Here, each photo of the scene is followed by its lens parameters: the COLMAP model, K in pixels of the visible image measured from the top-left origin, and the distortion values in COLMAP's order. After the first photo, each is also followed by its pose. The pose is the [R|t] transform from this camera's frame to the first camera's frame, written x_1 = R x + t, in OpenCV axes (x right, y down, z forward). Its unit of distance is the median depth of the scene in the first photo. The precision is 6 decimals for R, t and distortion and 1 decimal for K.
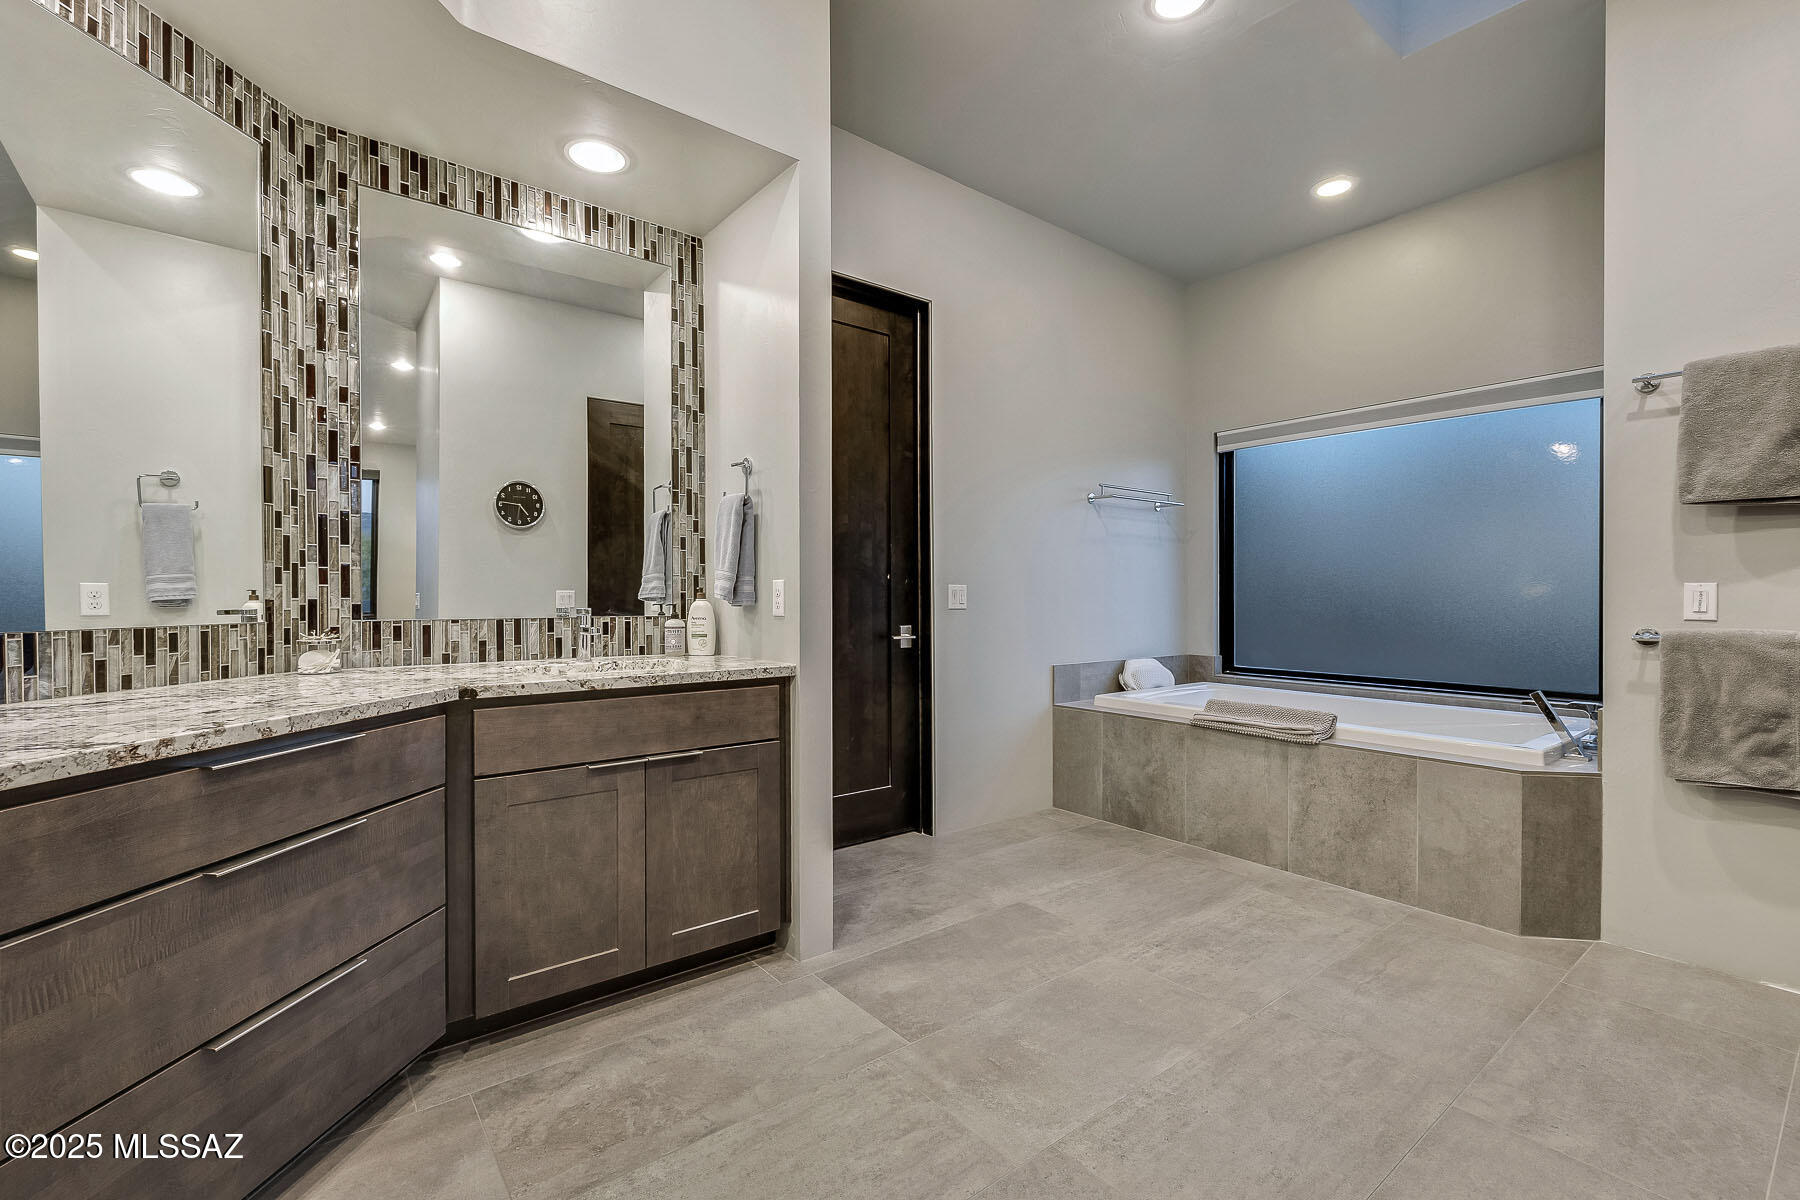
lens RADIAL K [[780.9, 0, 900.8], [0, 780.9, 598.7], [0, 0, 1]] dist [0.000552, 0.000026]
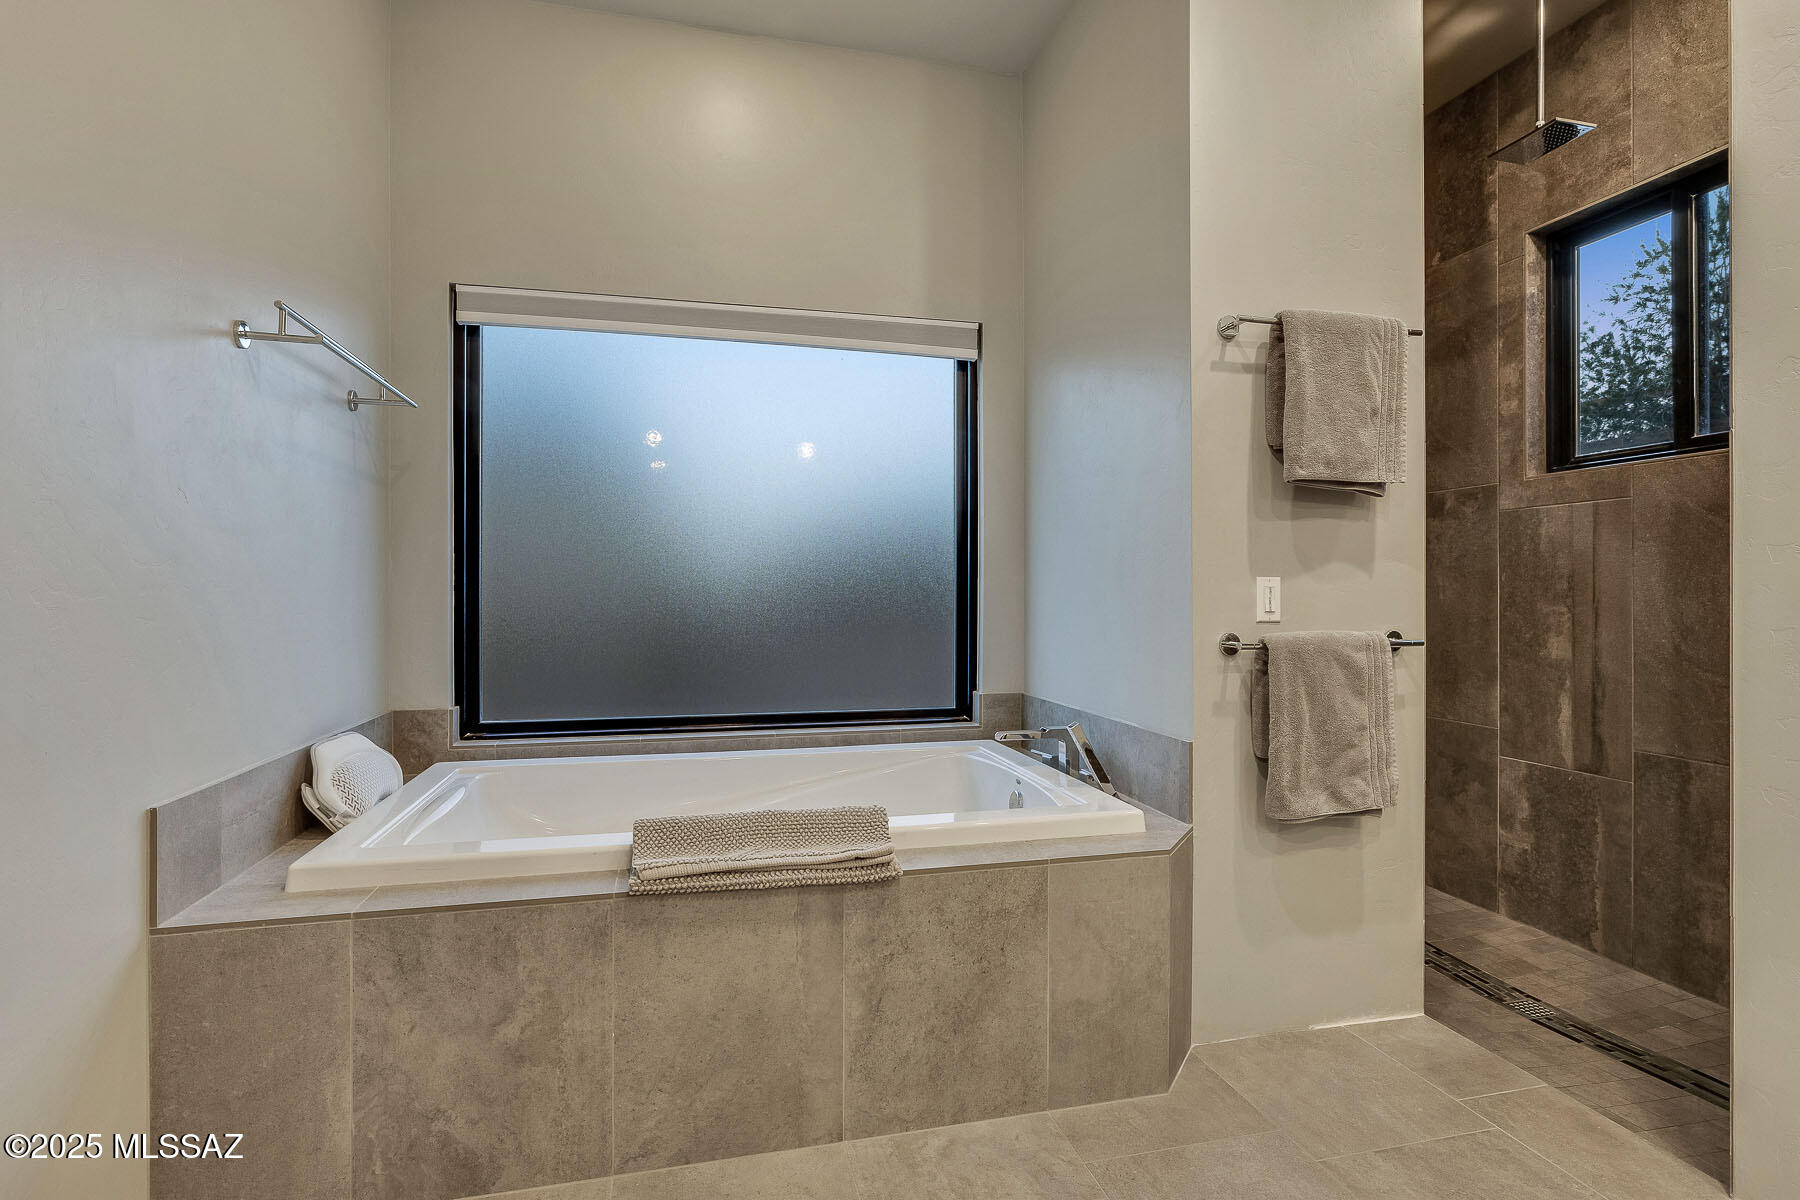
lens RADIAL K [[879.9, 0, 898.2], [0, 879.9, 589.7], [0, 0, 1]] dist [-0.007072, -0.000113]
pose [[0.426794, 0.003306, 0.904343, -0.001725], [0.003731, 0.999978, -0.005416, -0.002702], [-0.904341, 0.005686, 0.426772, 0.731447]]
